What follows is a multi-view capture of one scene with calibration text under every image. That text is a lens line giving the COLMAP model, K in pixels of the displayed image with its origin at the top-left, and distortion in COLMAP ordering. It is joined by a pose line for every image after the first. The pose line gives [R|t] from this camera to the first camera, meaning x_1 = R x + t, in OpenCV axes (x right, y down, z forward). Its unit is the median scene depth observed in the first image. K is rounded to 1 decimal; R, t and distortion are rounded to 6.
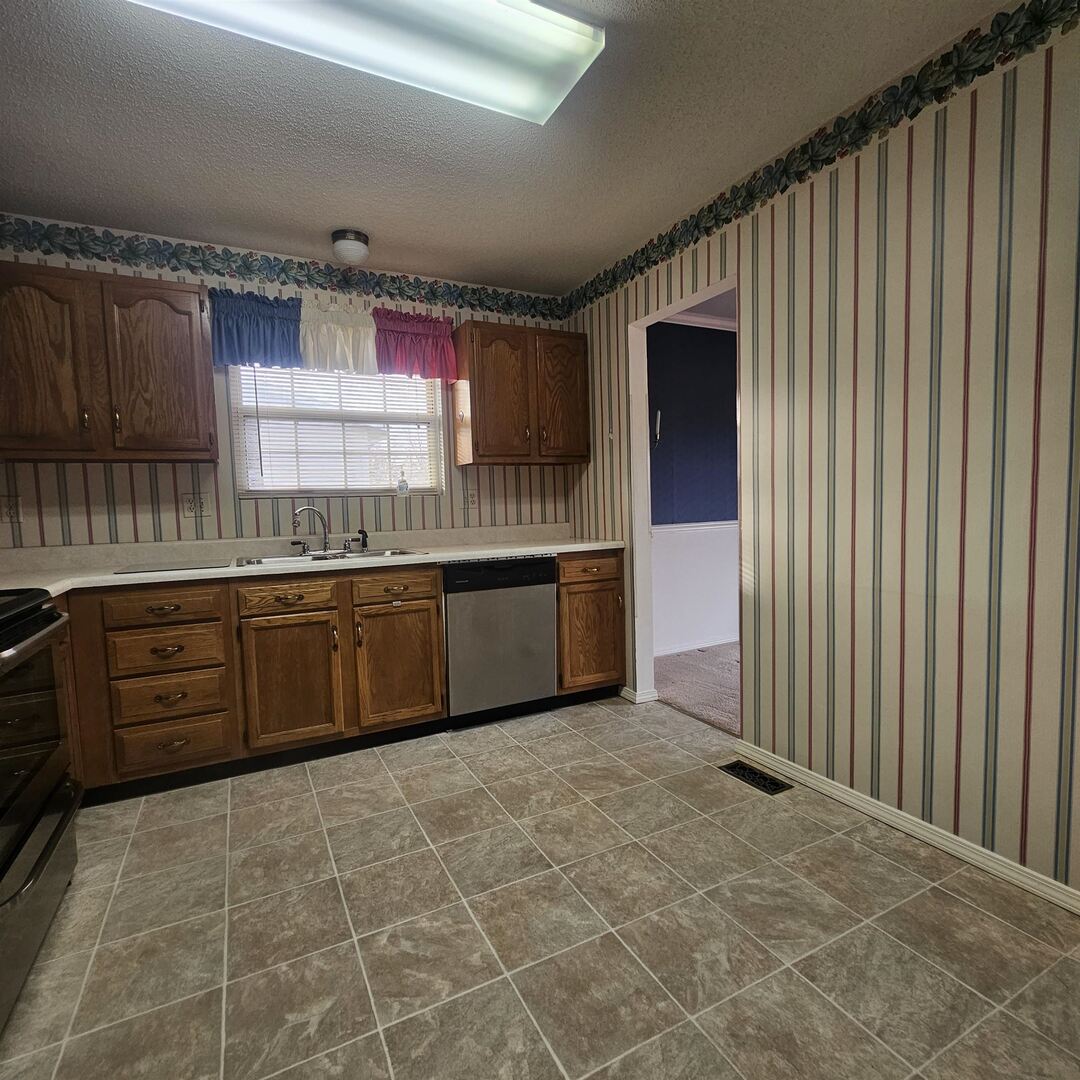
lens RADIAL K [[587.9, 0, 536.7], [0, 587.9, 547.8], [0, 0, 1]] dist [-0.001298, 0.000082]
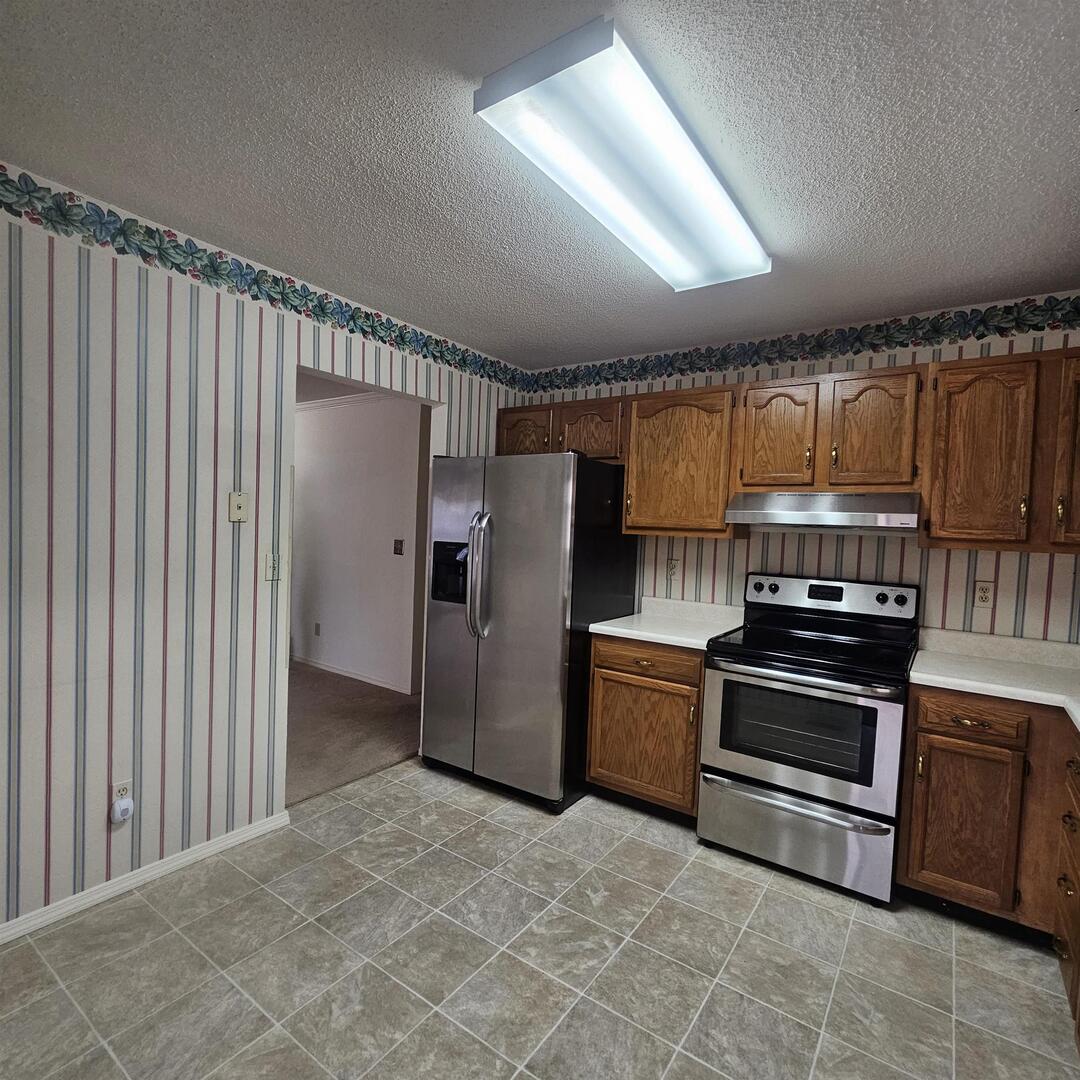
lens RADIAL K [[587.9, 0, 536.7], [0, 587.9, 547.8], [0, 0, 1]] dist [-0.001298, 0.000082]
pose [[-0.886674, 0.014017, -0.462183, 0.304120], [-0.048757, 0.991134, 0.123596, -0.225161], [0.459818, 0.132124, -0.878129, 1.290990]]
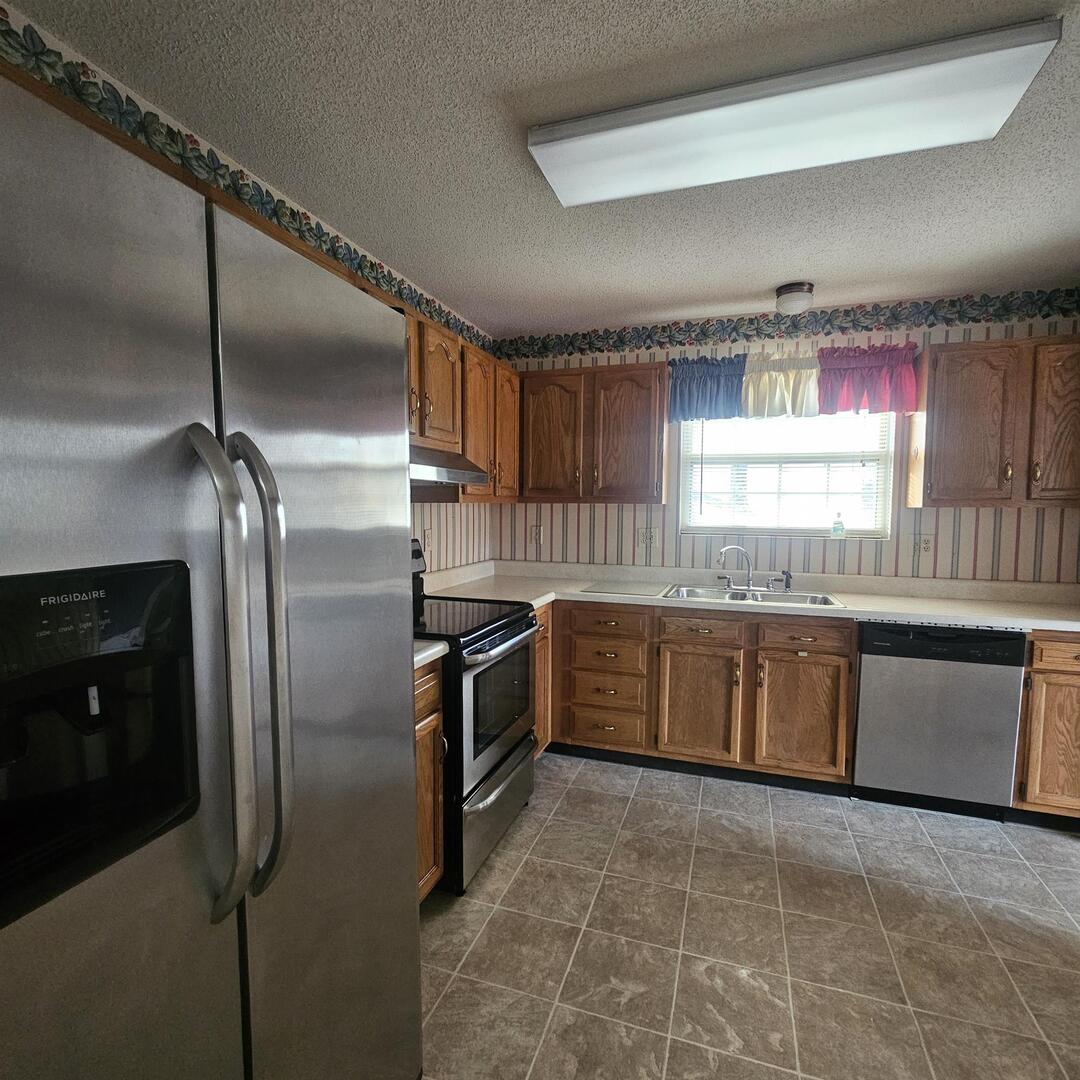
lens RADIAL K [[587.9, 0, 536.7], [0, 587.9, 547.8], [0, 0, 1]] dist [-0.001298, 0.000082]
pose [[0.693679, 0.084843, -0.715270, 0.168969], [-0.083095, 0.995834, 0.037536, -0.096597], [0.715475, 0.033397, 0.697840, -0.023126]]
